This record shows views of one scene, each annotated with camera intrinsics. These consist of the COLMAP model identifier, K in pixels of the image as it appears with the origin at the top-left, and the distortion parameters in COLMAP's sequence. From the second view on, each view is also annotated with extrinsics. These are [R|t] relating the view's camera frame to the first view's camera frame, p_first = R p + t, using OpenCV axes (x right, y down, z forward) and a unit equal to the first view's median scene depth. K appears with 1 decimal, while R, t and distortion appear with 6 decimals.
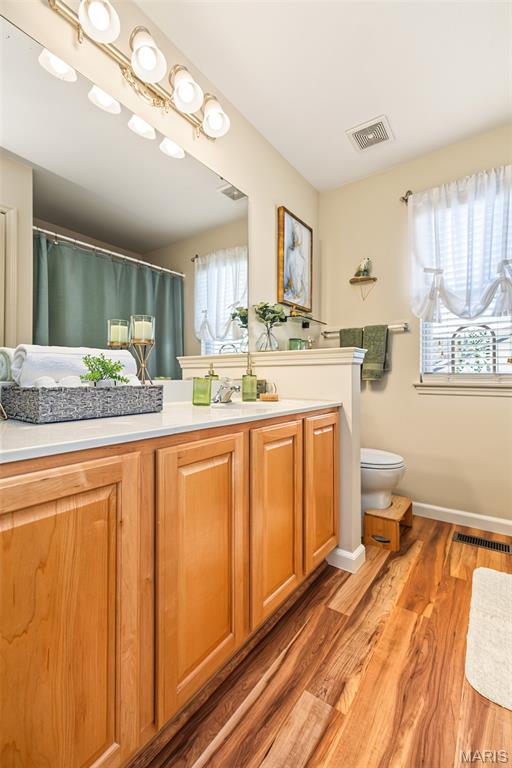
lens RADIAL K [[332.0, 0, 253.3], [0, 332.0, 367.7], [0, 0, 1]] dist [0.002652, -0.000246]
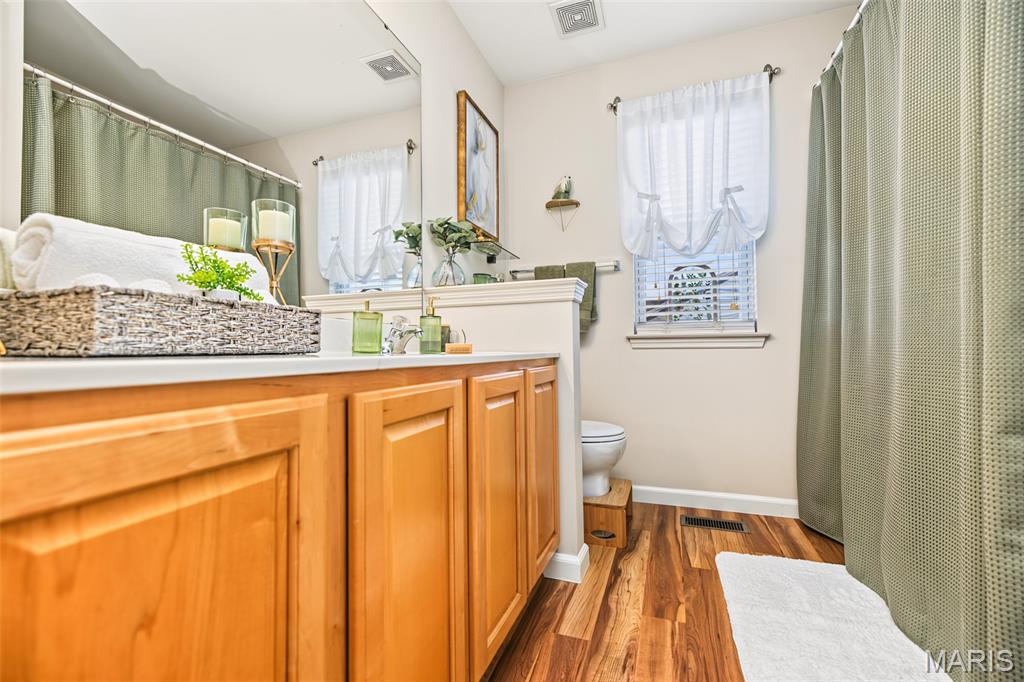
lens RADIAL K [[440.0, 0, 511.8], [0, 440.0, 326.1], [0, 0, 1]] dist [0.002812, -0.000541]
pose [[0.961919, 0.003321, 0.273315, -0.101888], [0.002210, 0.999799, -0.019927, 0.064023], [-0.273326, 0.019772, 0.961718, 0.086681]]
